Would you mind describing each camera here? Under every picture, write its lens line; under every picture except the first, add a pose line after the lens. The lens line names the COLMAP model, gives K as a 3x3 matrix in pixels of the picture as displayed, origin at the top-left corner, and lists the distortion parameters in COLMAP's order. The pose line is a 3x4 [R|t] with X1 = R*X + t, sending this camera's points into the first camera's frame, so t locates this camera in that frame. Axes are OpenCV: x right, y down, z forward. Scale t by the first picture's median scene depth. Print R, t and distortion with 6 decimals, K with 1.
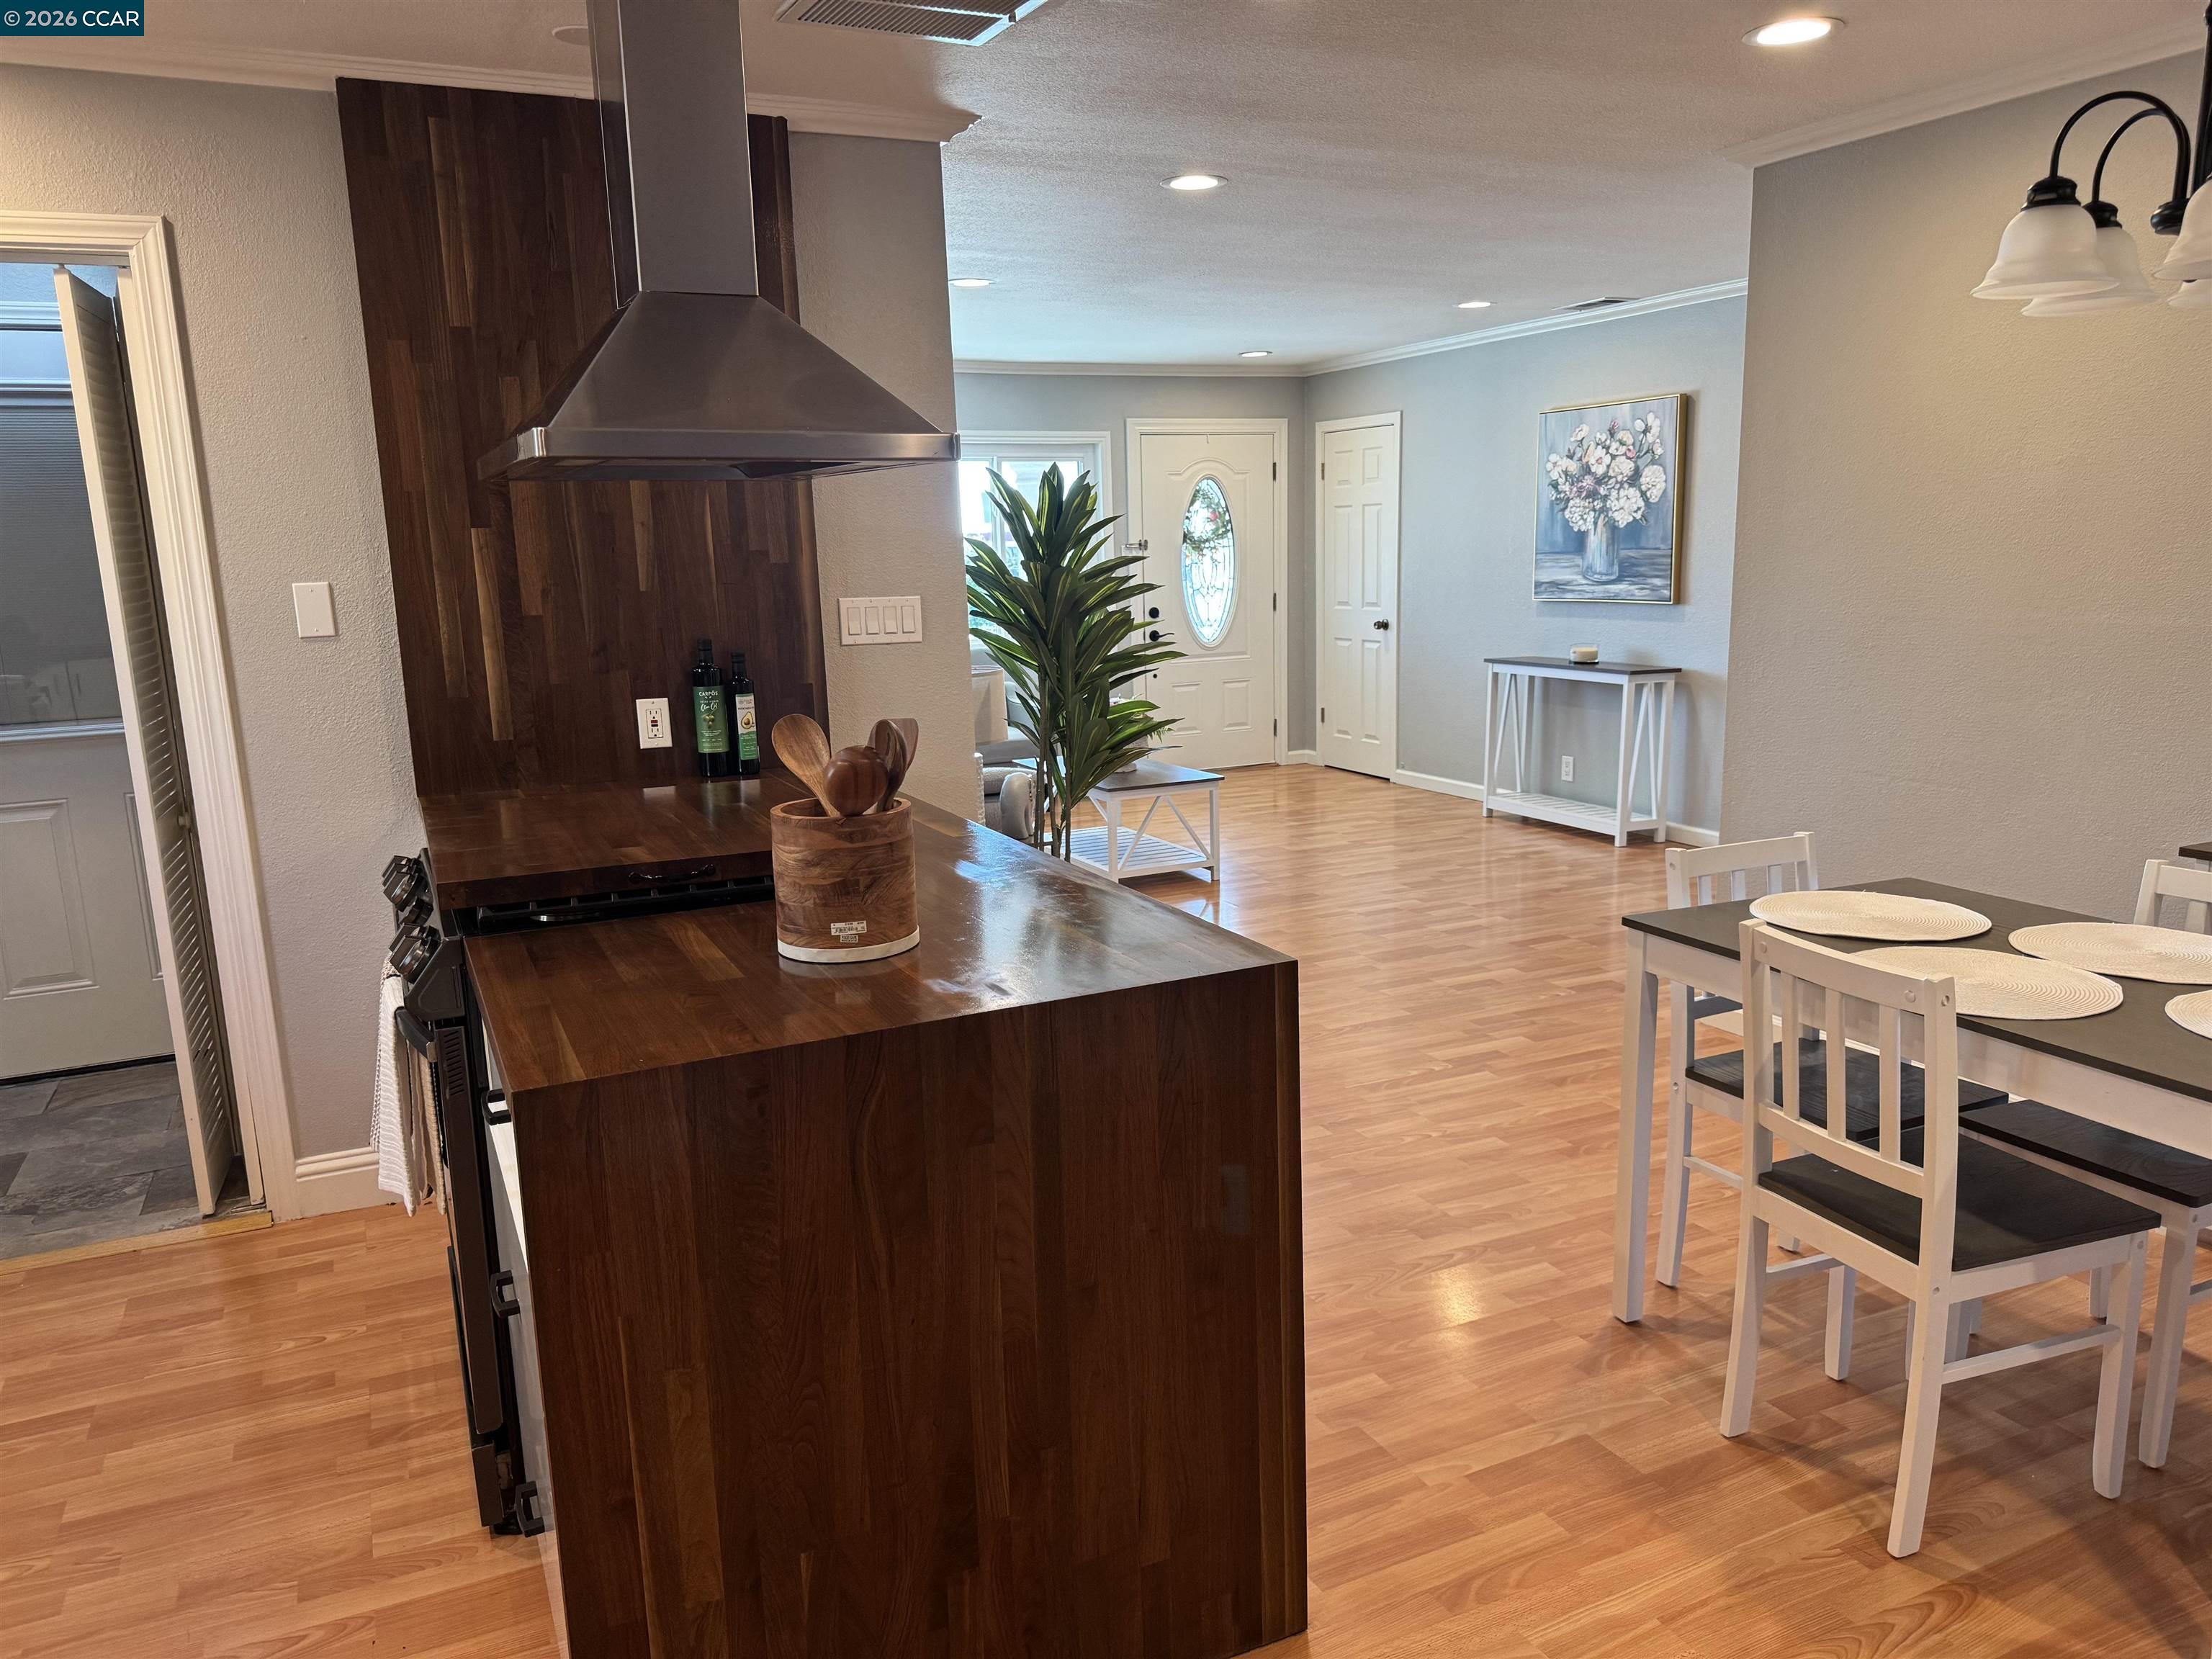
lens RADIAL K [[1547.9, 0, 1094.7], [0, 1547.9, 841.4], [0, 0, 1]] dist [0.075796, -0.095372]
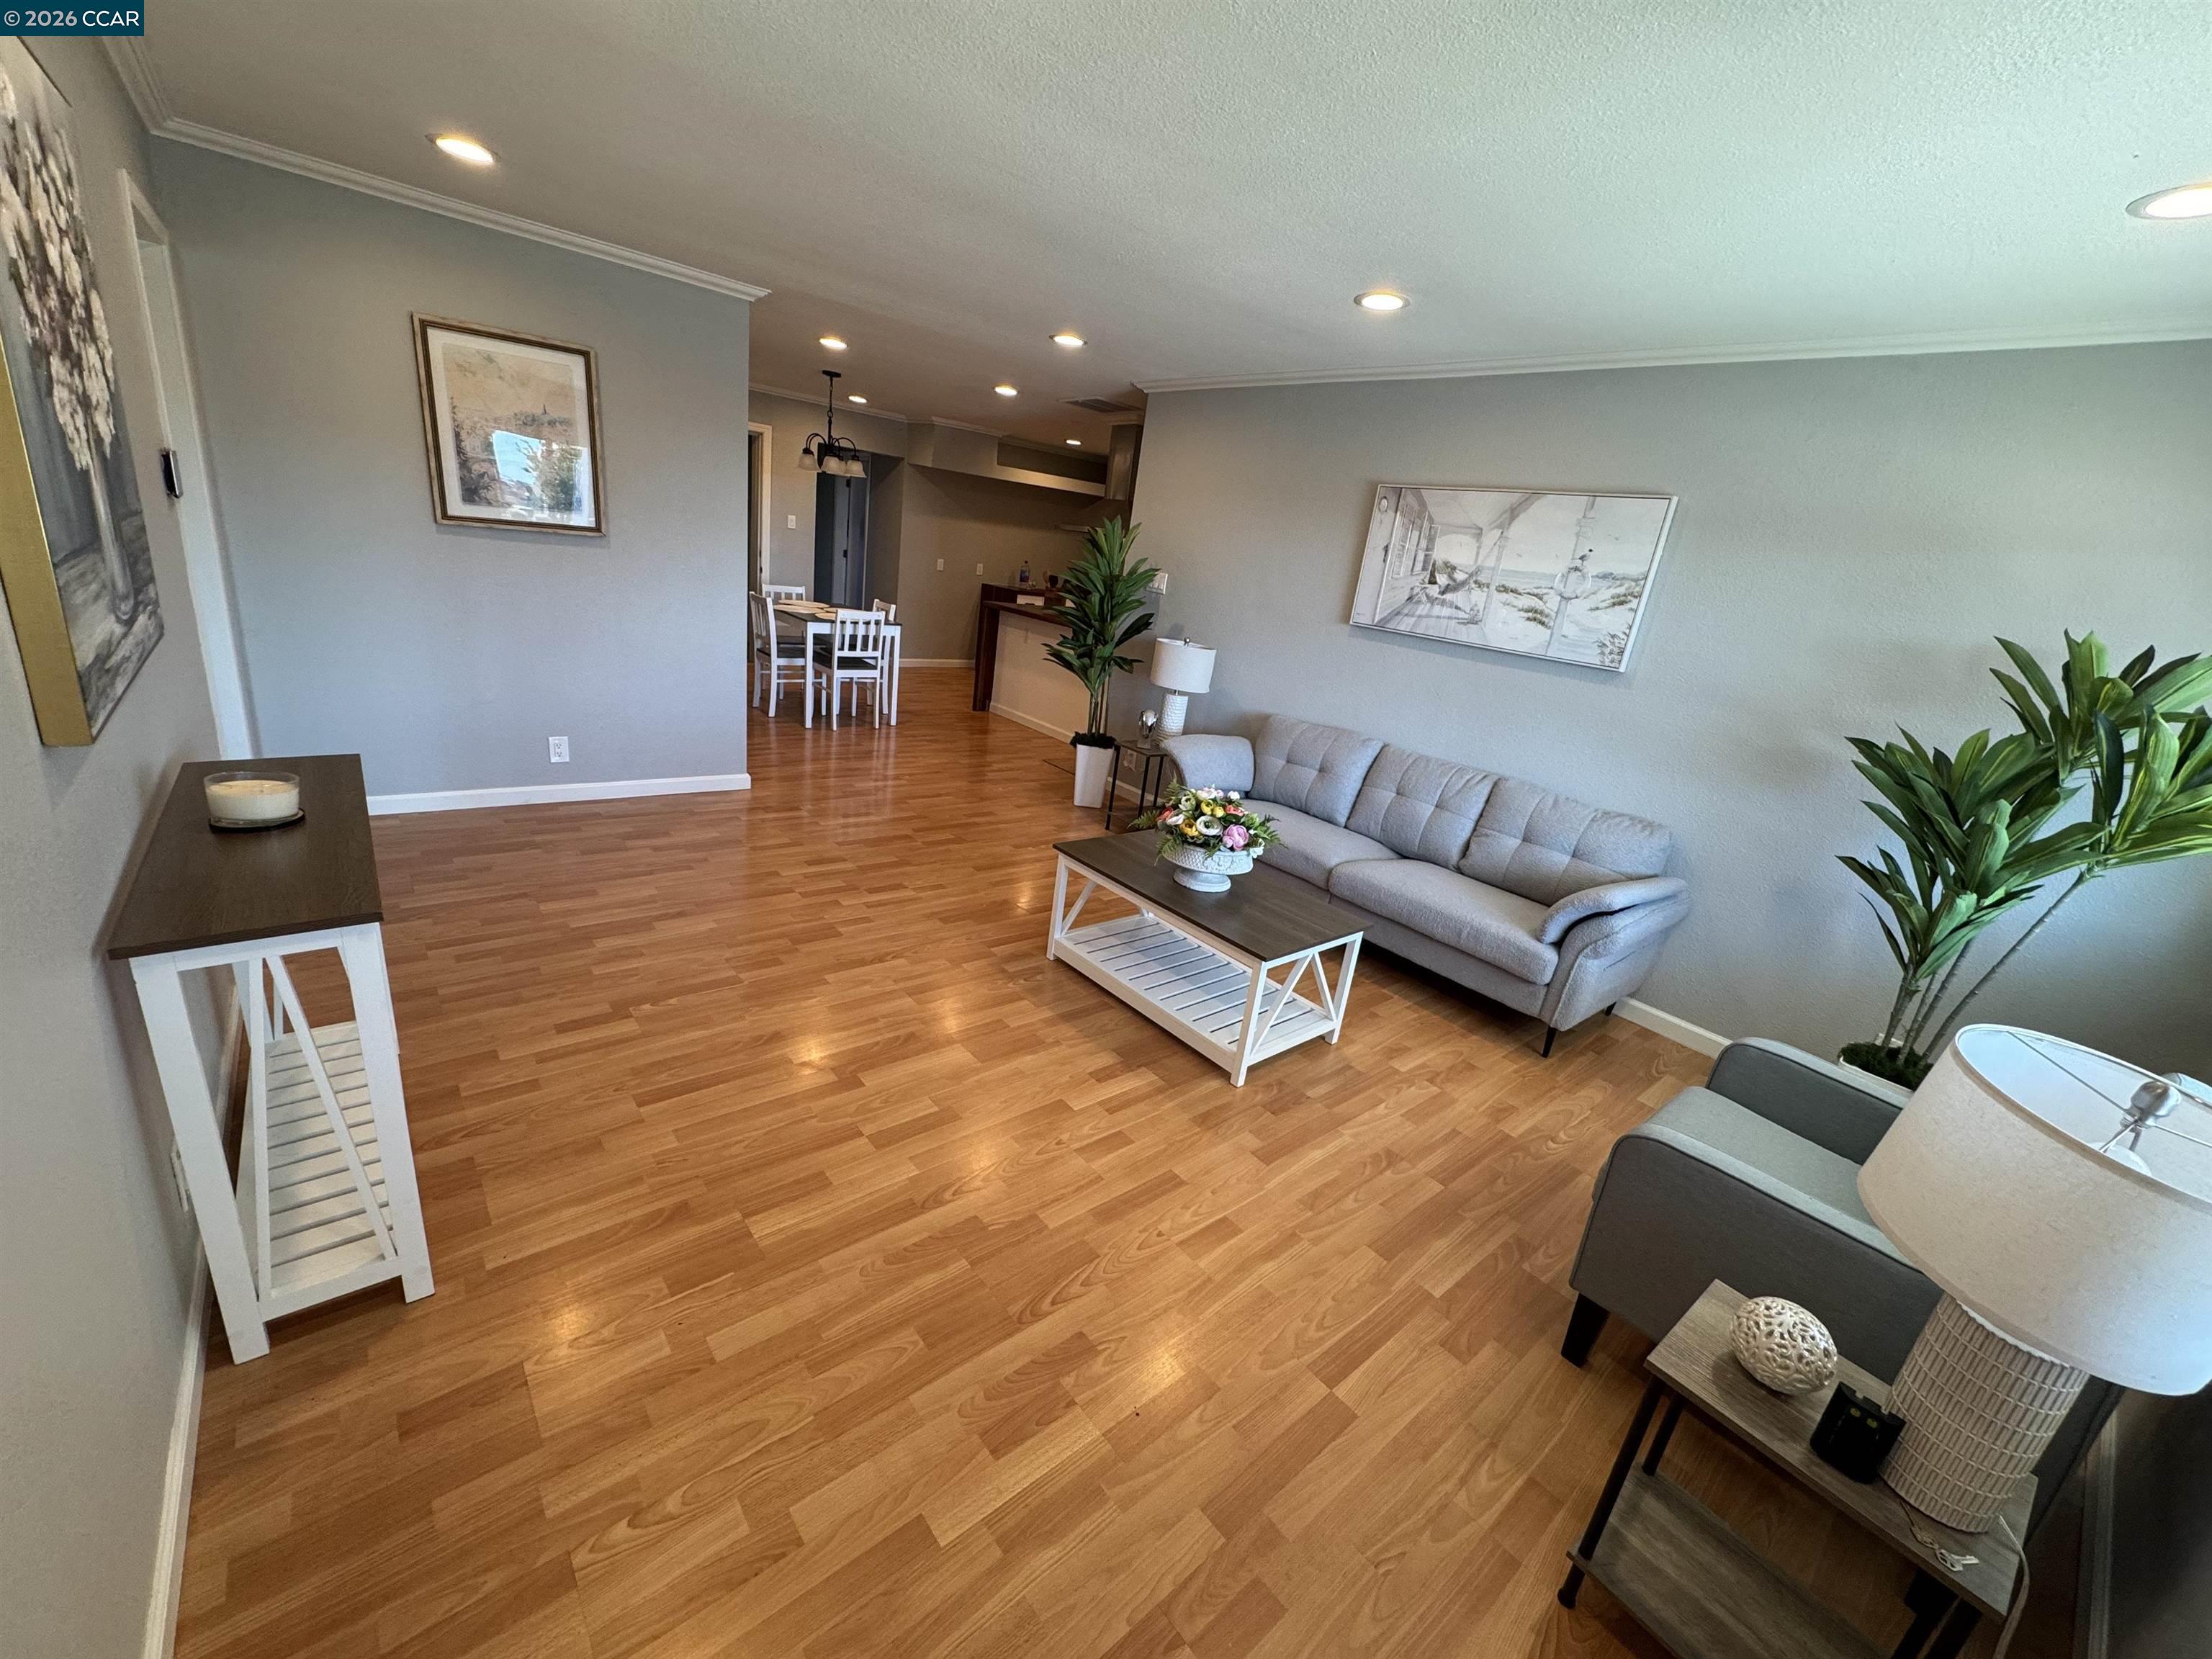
lens RADIAL K [[883.2, 0, 1113.9], [0, 883.2, 828.8], [0, 0, 1]] dist [-0.005529, 0.001348]
pose [[-0.960271, -0.013256, -0.278754, 0.339928], [-0.151724, 0.863145, 0.481622, -0.523529], [0.234221, 0.504782, -0.830865, 2.546160]]
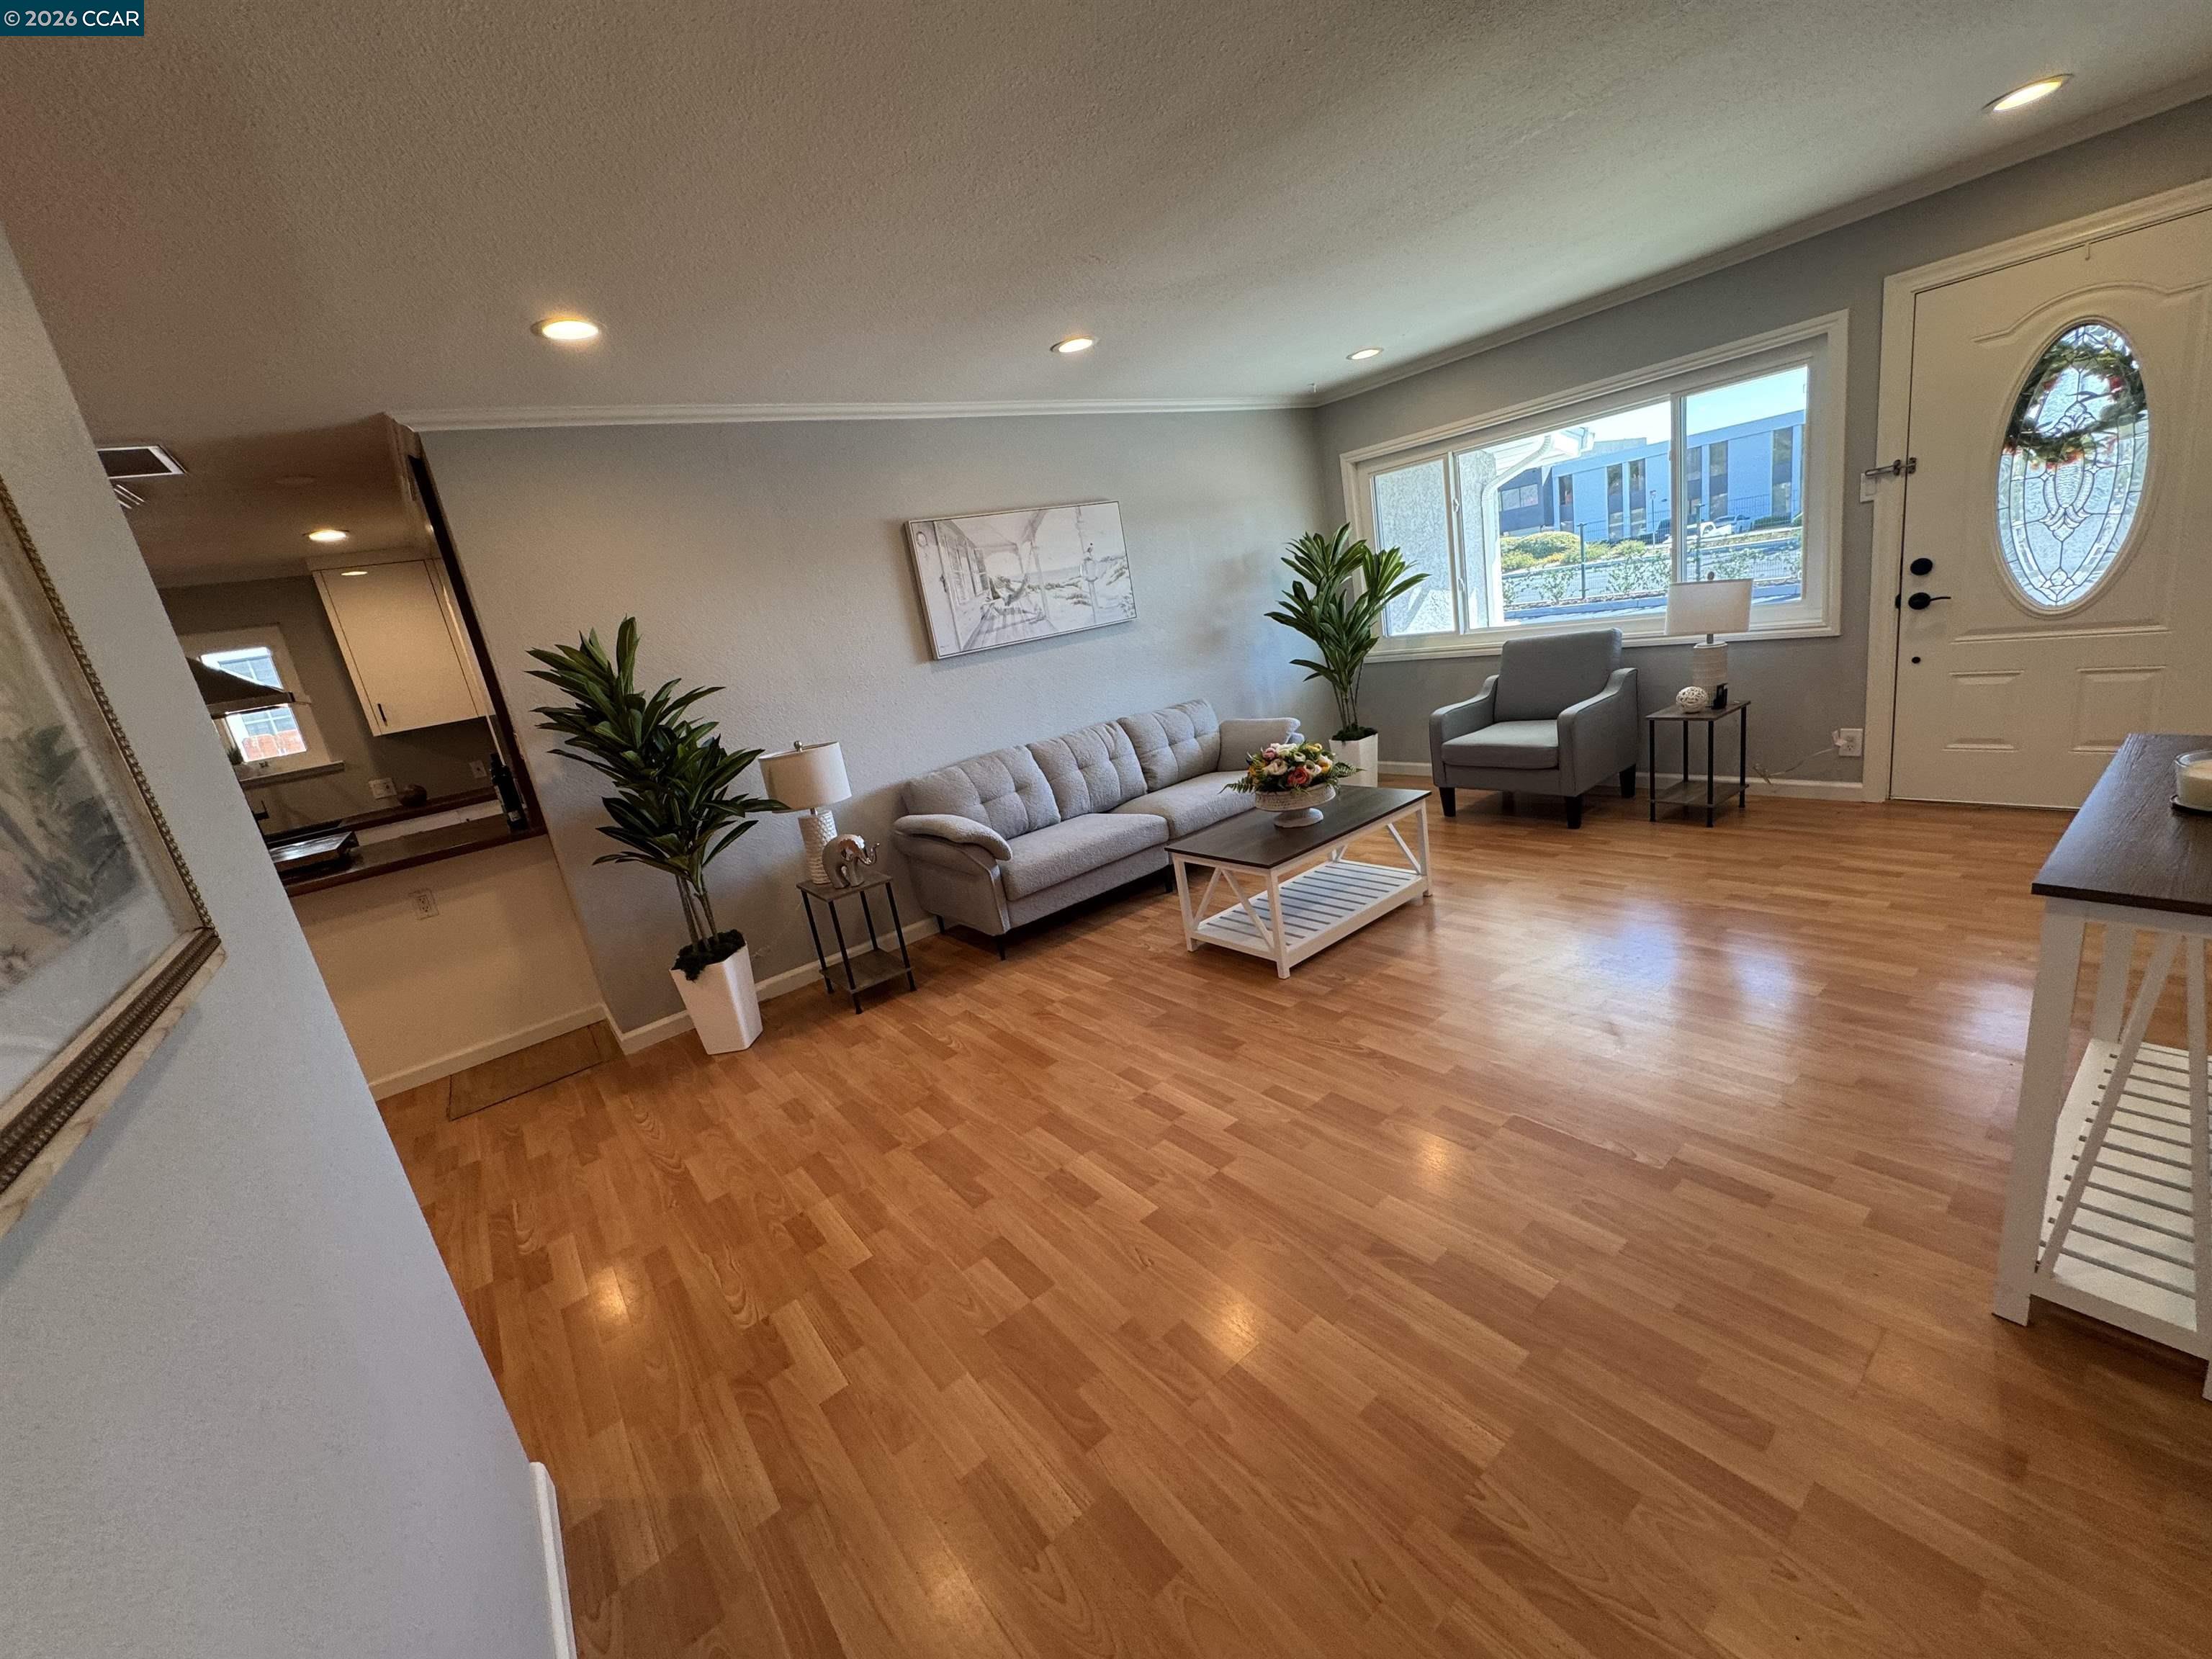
lens RADIAL K [[883.2, 0, 1110.0], [0, 883.2, 822.9], [0, 0, 1]] dist [-0.005529, 0.001348]
pose [[0.213265, 0.229096, -0.949754, 0.914383], [-0.027877, 0.973150, 0.228479, -0.303387], [0.976597, -0.022250, 0.213925, 1.476341]]
